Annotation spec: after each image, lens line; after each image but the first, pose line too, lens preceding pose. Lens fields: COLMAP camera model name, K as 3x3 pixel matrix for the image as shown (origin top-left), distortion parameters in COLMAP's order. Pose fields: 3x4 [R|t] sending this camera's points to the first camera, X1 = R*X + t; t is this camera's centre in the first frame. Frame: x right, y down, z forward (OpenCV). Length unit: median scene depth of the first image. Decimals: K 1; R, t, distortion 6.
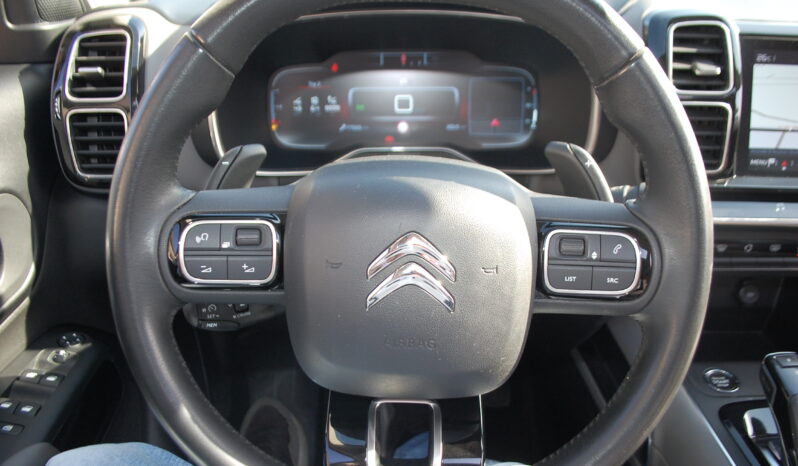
lens RADIAL K [[630.5, 0, 385.8], [0, 630.5, 264.7], [0, 0, 1]] dist [-0.121366, 0.033733]
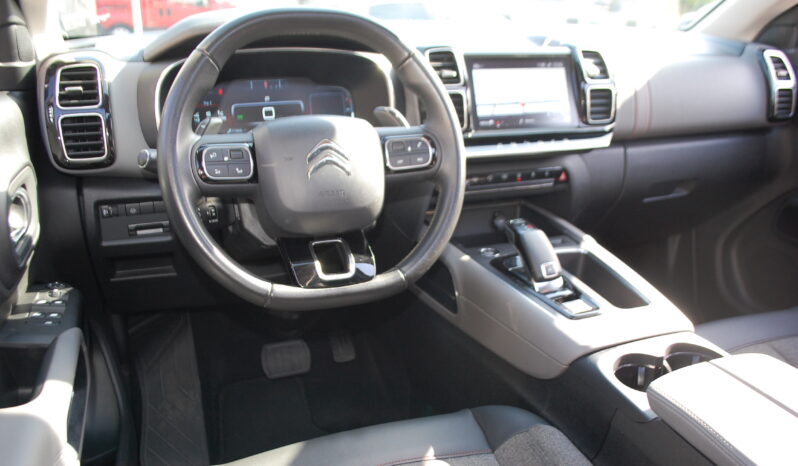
lens RADIAL K [[690.0, 0, 394.7], [0, 690.0, 256.2], [0, 0, 1]] dist [-0.102341, 0.031618]
pose [[0.928520, -0.115071, 0.353001, -0.381958], [0.169273, 0.977399, -0.126638, 0.419879], [-0.330451, 0.177340, 0.927013, -0.710227]]
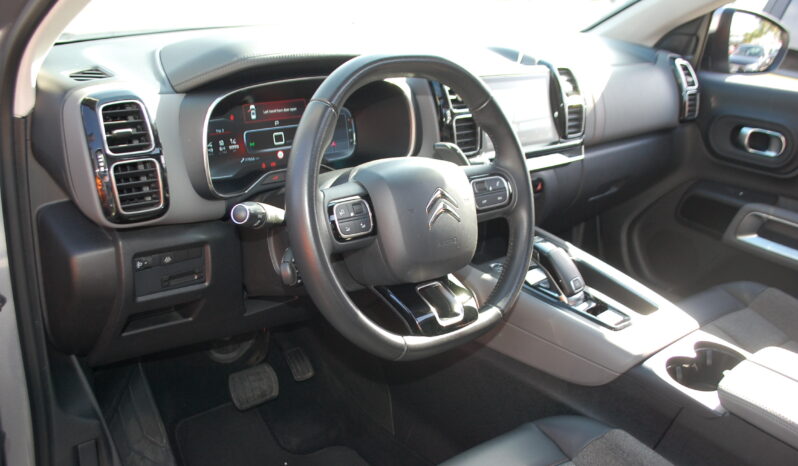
lens RADIAL K [[737.0, 0, 386.0], [0, 737.0, 251.3], [0, 0, 1]] dist [-0.072926, 0.000000]
pose [[0.753923, -0.197280, 0.626642, -1.075570], [0.260142, 0.965528, -0.009012, 0.084063], [-0.603263, 0.169811, 0.779255, -0.494072]]
